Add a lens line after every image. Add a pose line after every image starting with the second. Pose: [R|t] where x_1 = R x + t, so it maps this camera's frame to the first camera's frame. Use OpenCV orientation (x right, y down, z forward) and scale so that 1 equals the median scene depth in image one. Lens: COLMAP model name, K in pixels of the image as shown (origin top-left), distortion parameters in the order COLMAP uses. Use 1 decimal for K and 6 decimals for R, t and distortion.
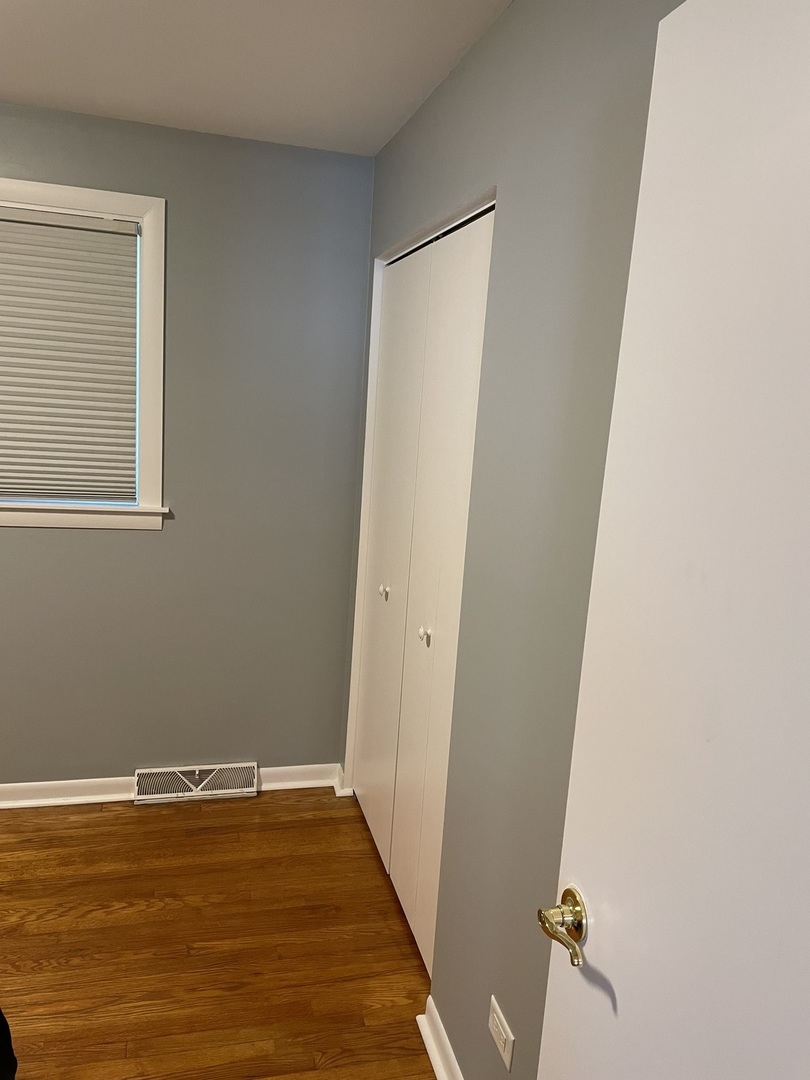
lens RADIAL K [[807.8, 0, 407.8], [0, 807.8, 538.3], [0, 0, 1]] dist [0.046555, -0.060333]
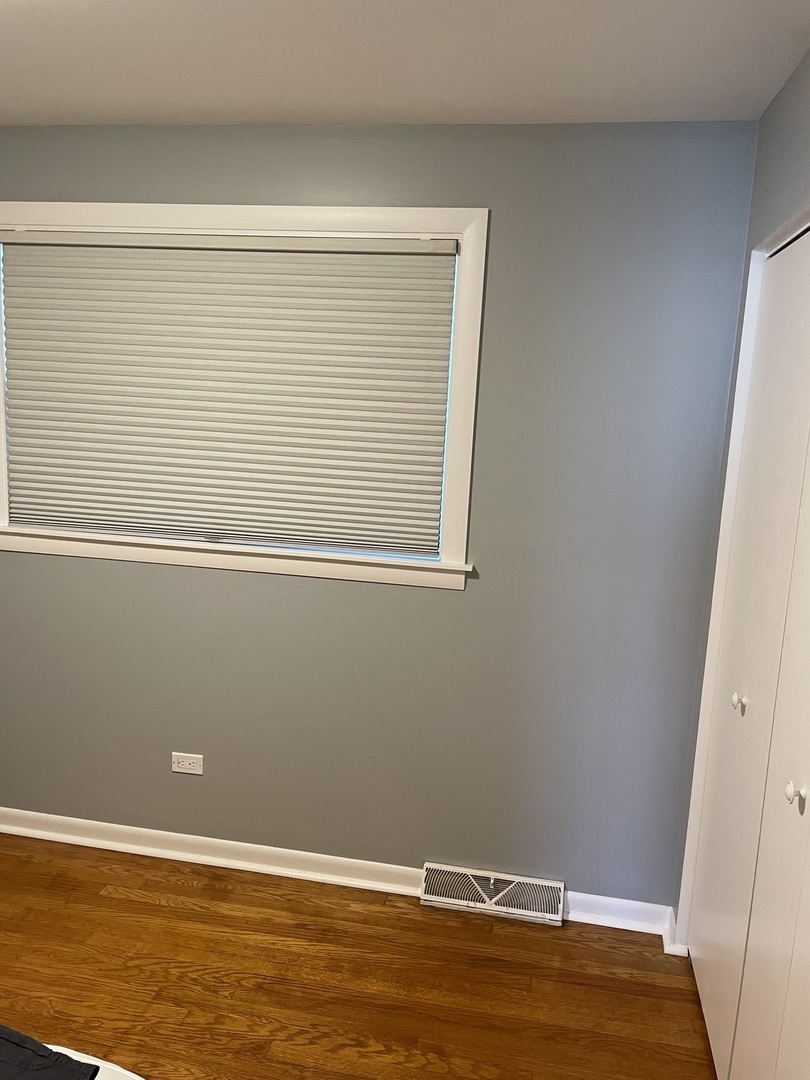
lens RADIAL K [[807.8, 0, 404.6], [0, 807.8, 535.6], [0, 0, 1]] dist [0.046555, -0.060333]
pose [[0.898160, 0.041874, -0.437670, 0.013103], [-0.058493, 0.997986, -0.024552, -0.045312], [0.435761, 0.047652, 0.898800, 0.205455]]
